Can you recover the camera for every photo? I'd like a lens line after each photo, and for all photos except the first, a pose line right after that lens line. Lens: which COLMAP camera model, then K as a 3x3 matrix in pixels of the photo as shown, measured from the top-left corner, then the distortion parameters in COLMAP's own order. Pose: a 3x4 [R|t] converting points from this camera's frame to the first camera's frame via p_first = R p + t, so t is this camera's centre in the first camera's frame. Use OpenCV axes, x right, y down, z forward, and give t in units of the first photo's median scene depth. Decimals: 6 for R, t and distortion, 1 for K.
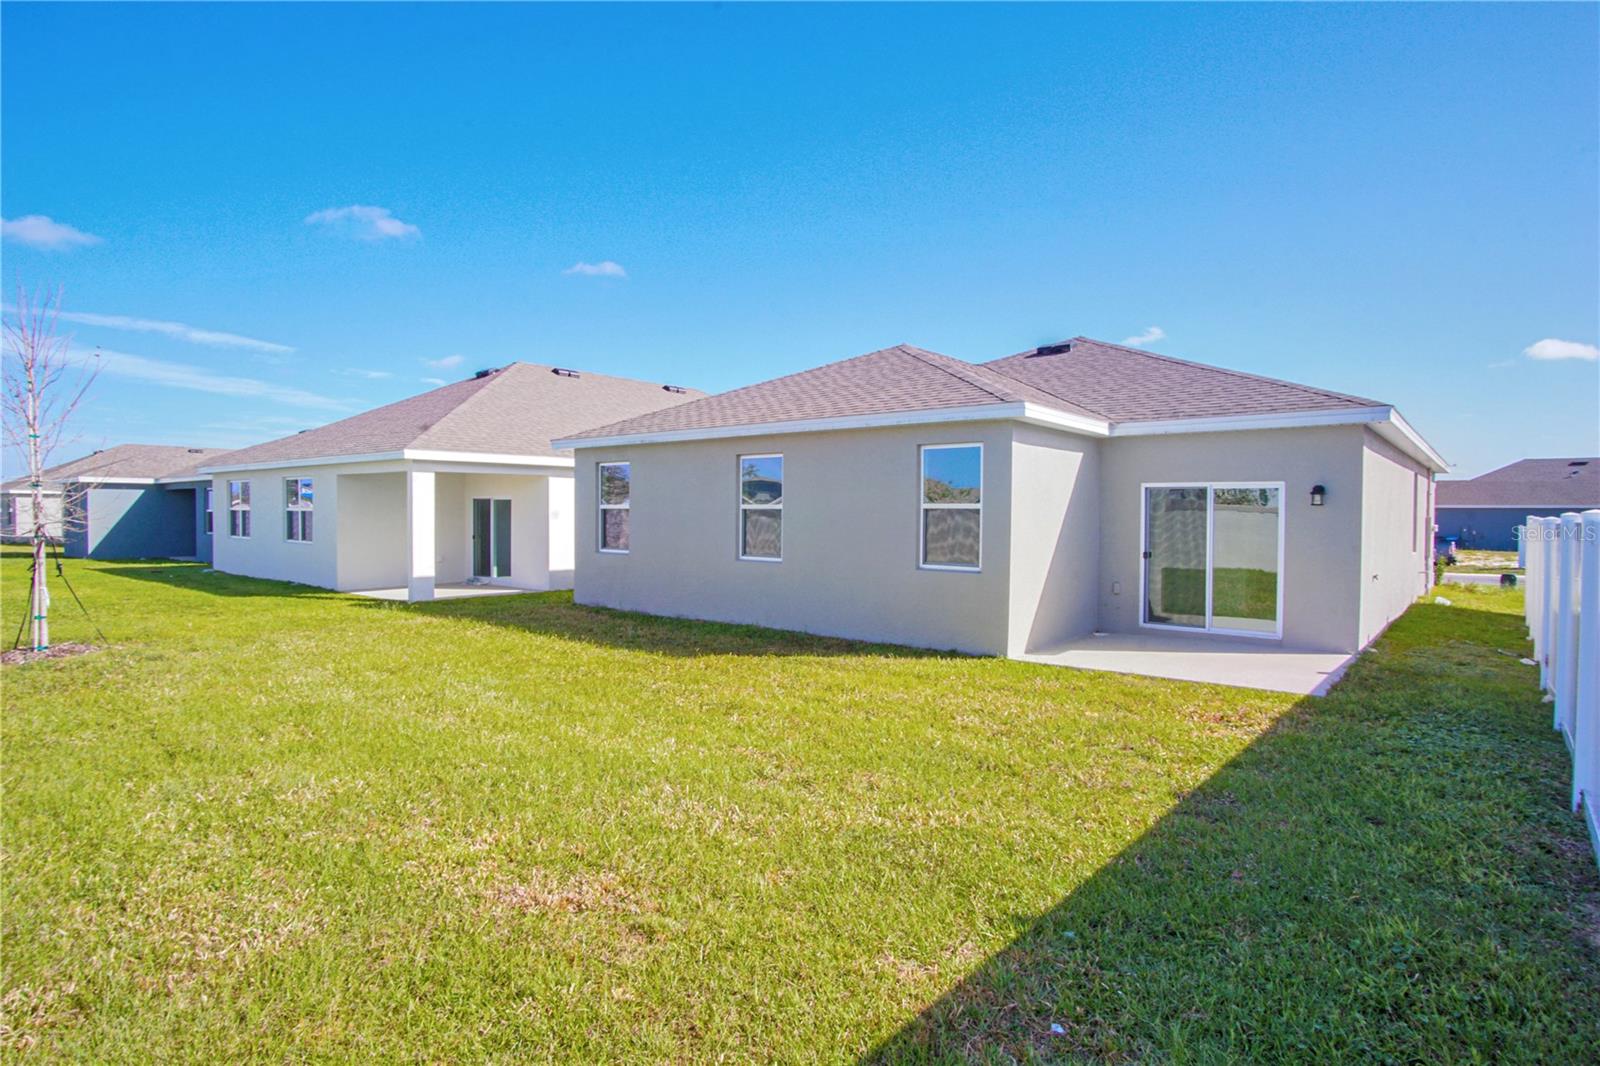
lens RADIAL K [[861.2, 0, 801.6], [0, 861.2, 525.8], [0, 0, 1]] dist [-0.022638, 0.001131]
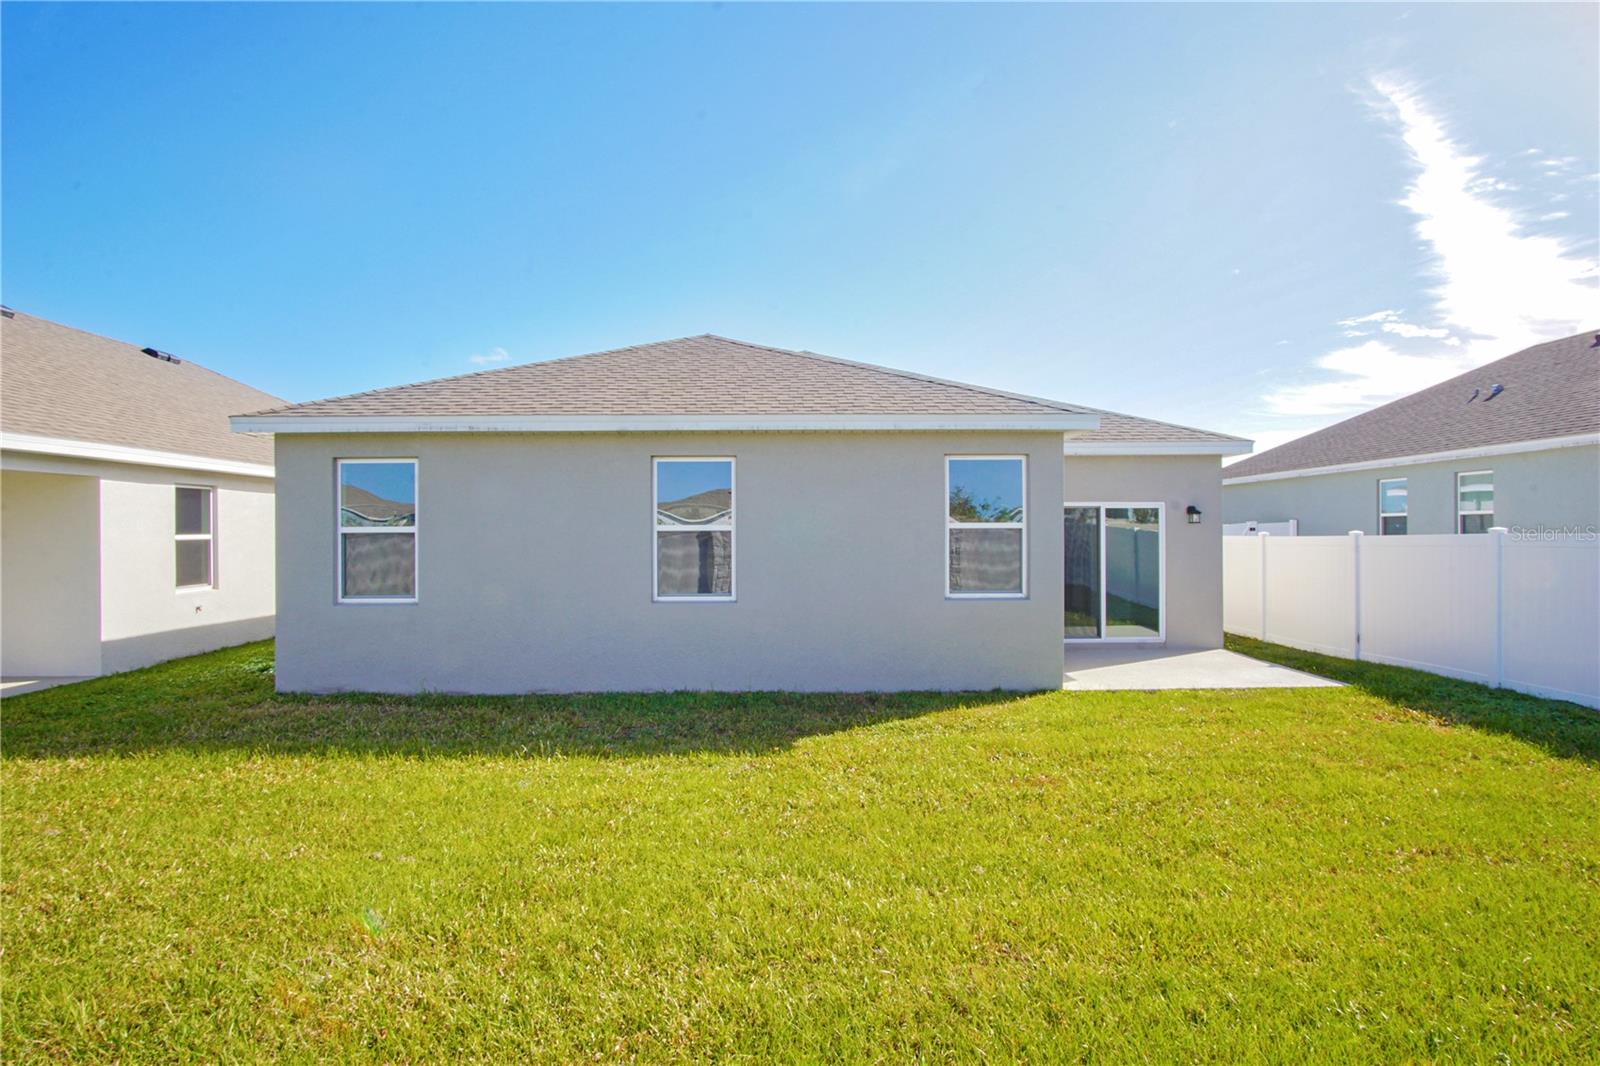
lens RADIAL K [[861.2, 0, 800.0], [0, 861.2, 535.6], [0, 0, 1]] dist [-0.022638, 0.001131]
pose [[0.752979, -0.010884, 0.657954, -0.399058], [0.021042, 0.999750, -0.007543, -0.007243], [-0.657708, 0.019524, 0.753020, 0.337746]]
